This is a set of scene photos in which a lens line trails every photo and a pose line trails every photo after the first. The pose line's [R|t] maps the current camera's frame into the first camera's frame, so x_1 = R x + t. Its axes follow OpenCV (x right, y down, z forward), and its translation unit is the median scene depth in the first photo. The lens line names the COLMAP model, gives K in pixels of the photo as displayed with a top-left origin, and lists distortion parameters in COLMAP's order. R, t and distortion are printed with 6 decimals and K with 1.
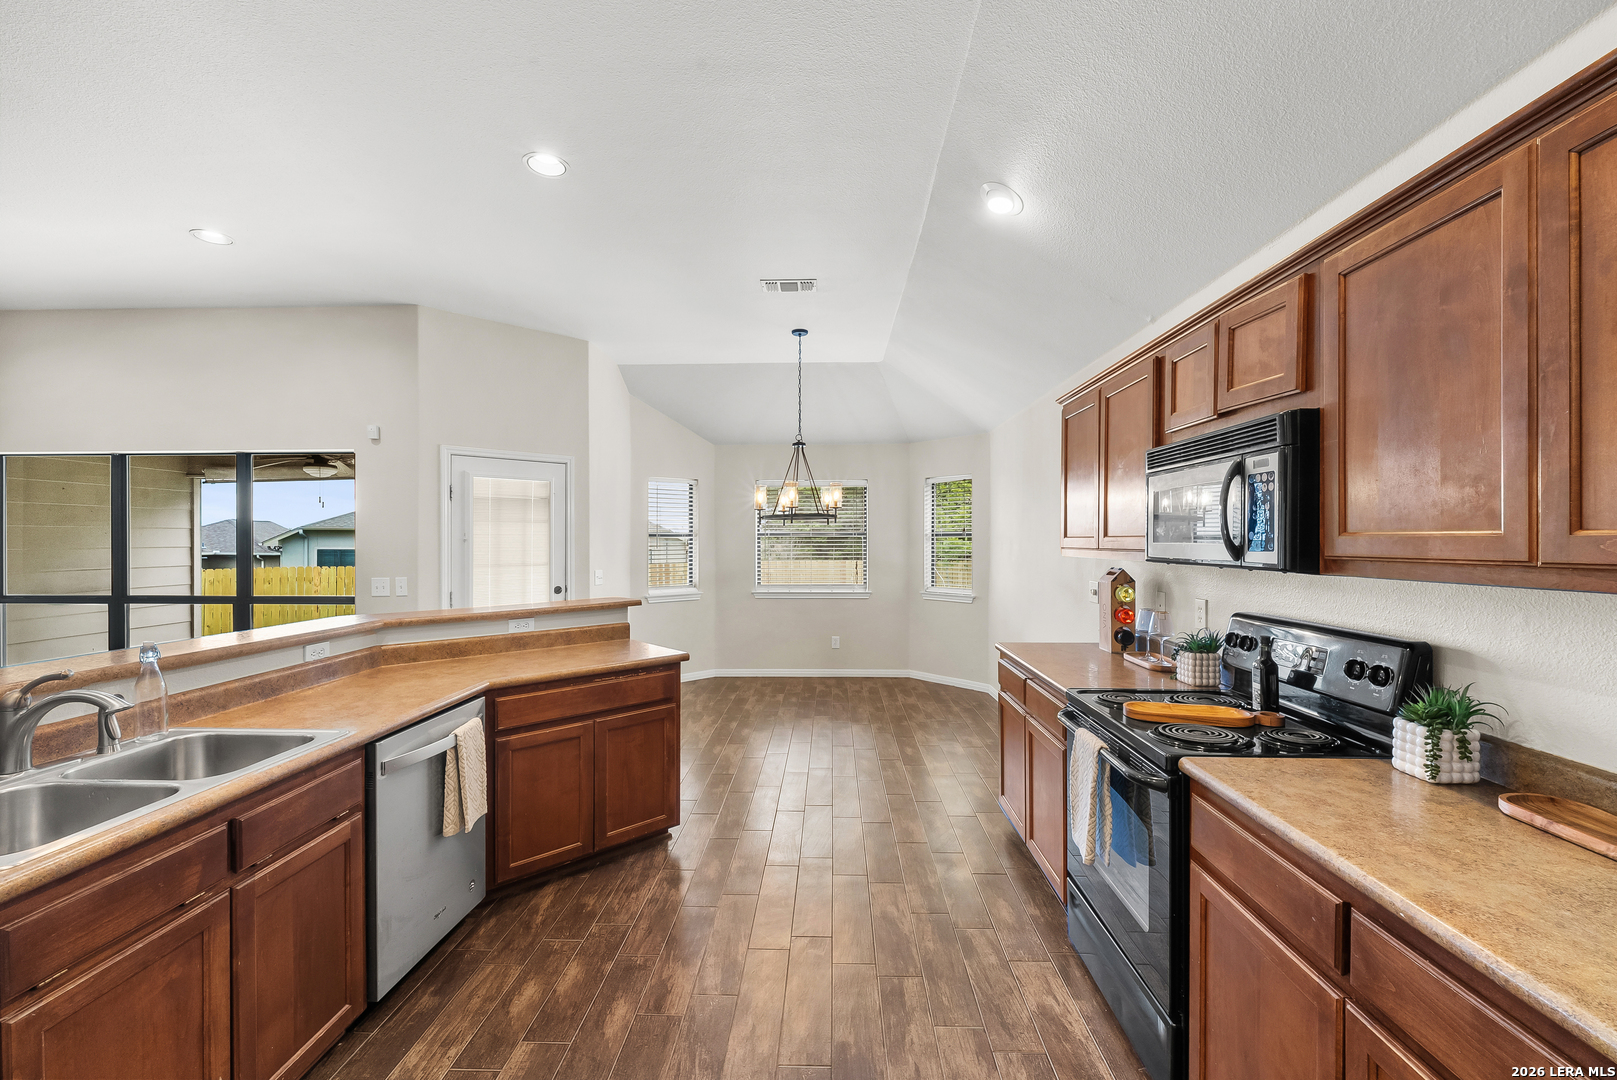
lens RADIAL K [[683.8, 0, 807.0], [0, 683.8, 536.1], [0, 0, 1]] dist [-0.000094, -0.001768]
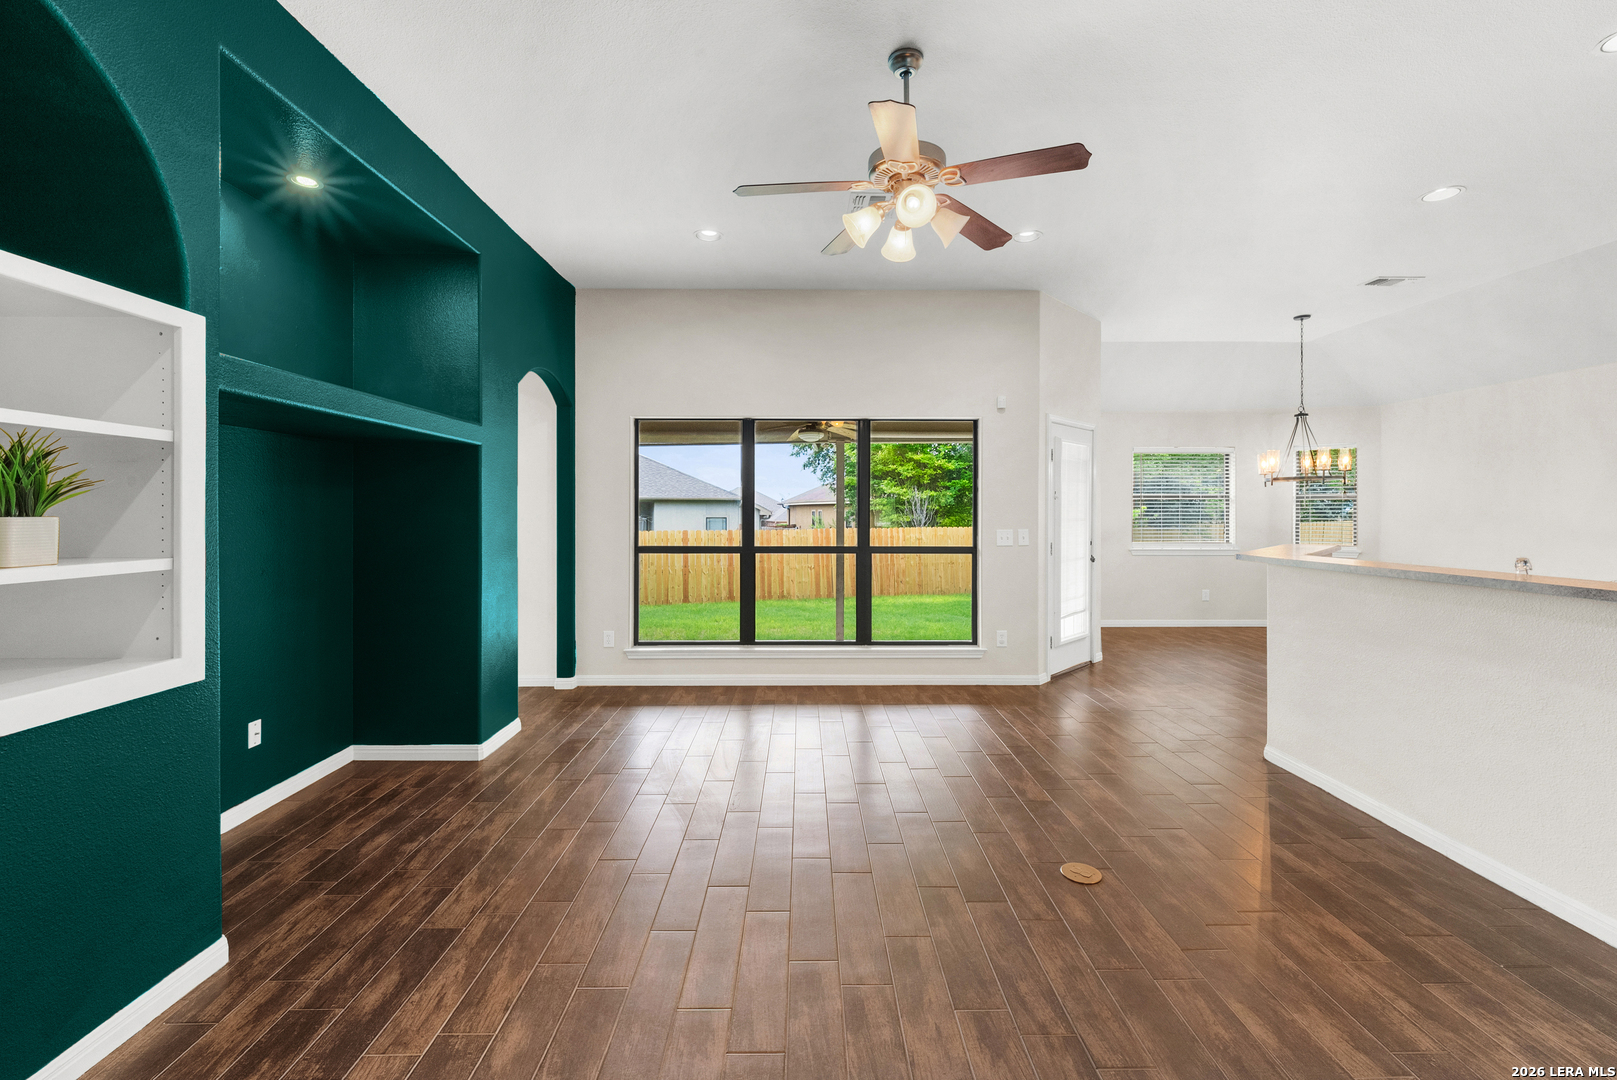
lens RADIAL K [[683.8, 0, 804.5], [0, 683.8, 512.2], [0, 0, 1]] dist [-0.000094, -0.001768]
pose [[0.998946, 0.002947, 0.045816, -0.882518], [-0.003240, 0.999975, 0.006318, 0.023091], [-0.045796, -0.006459, 0.998930, -0.102154]]
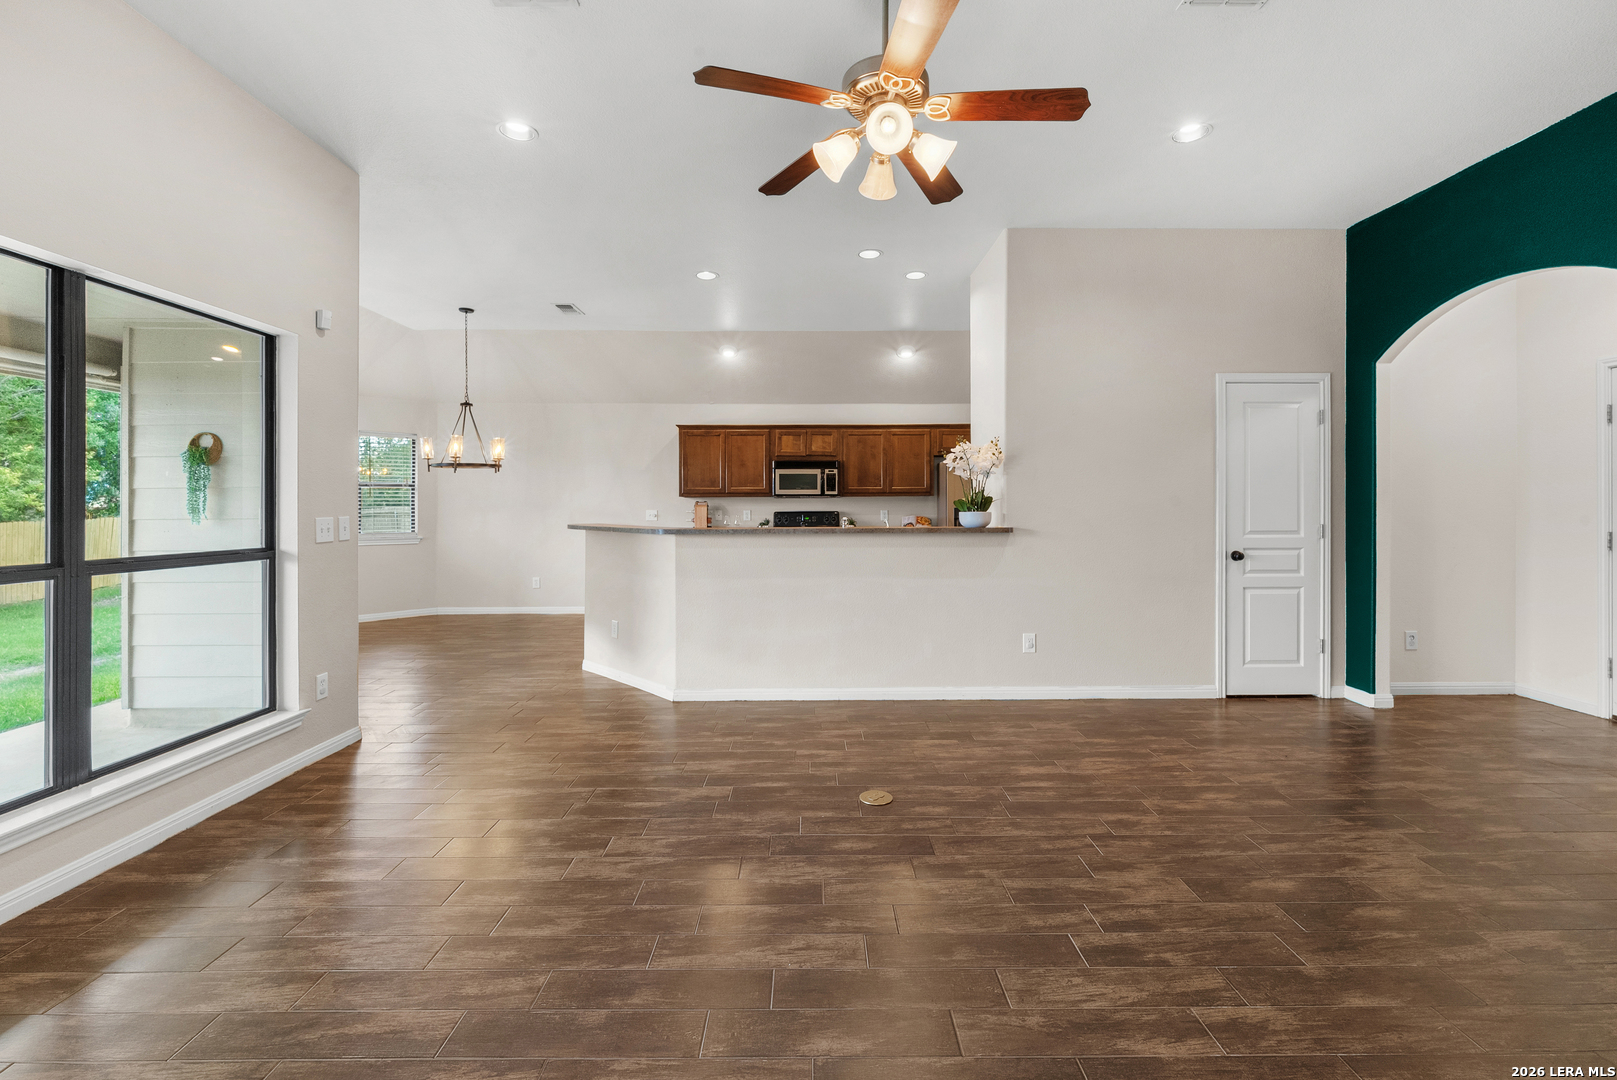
lens RADIAL K [[683.8, 0, 821.7], [0, 683.8, 513.2], [0, 0, 1]] dist [-0.000094, -0.001768]
pose [[-0.049824, -0.005750, 0.998741, -1.215337], [-0.000833, 0.999983, 0.005716, 0.045664], [-0.998758, -0.000547, -0.049828, 0.439760]]
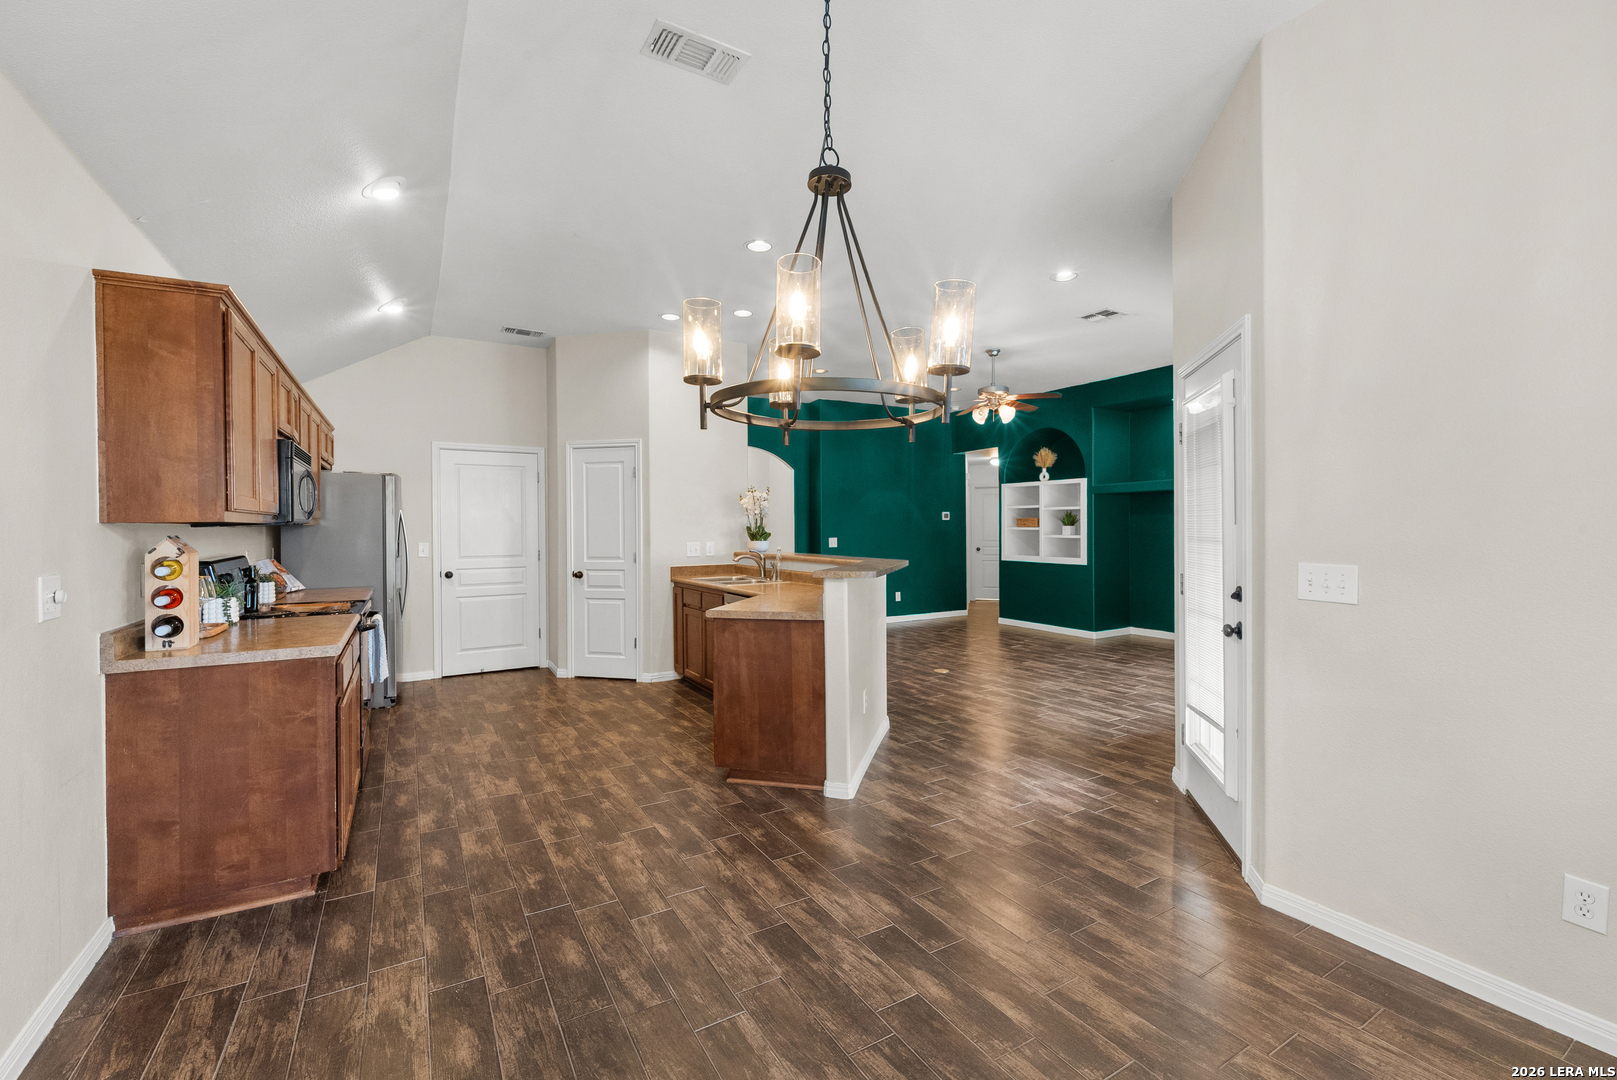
lens RADIAL K [[683.8, 0, 817.9], [0, 683.8, 525.1], [0, 0, 1]] dist [-0.000094, -0.001768]
pose [[-0.838406, 0.006211, -0.545011, 0.166811], [0.010335, 0.999936, -0.004503, 0.027613], [0.544949, -0.009408, -0.838416, 1.251574]]
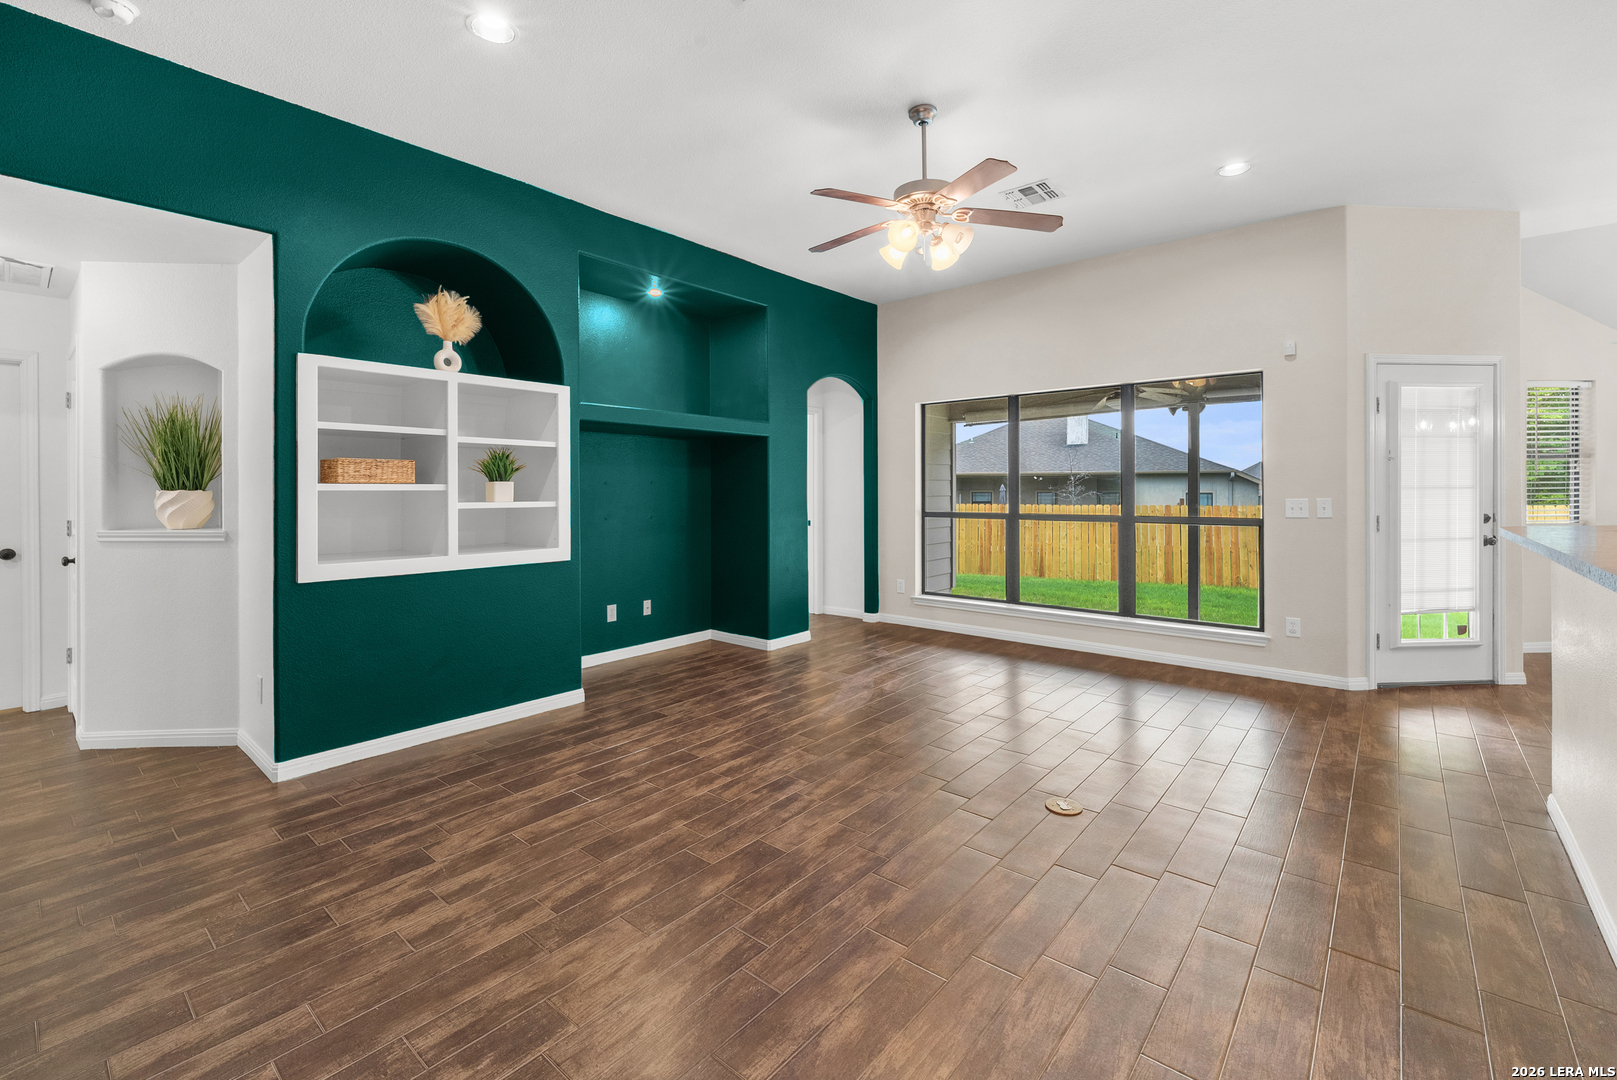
lens RADIAL K [[683.8, 0, 805.6], [0, 683.8, 487.1], [0, 0, 1]] dist [-0.000094, -0.001768]
pose [[0.783931, -0.003395, -0.620839, -0.497074], [0.005834, 0.999981, 0.001898, 0.034467], [0.620820, -0.005110, 0.783936, -0.160880]]
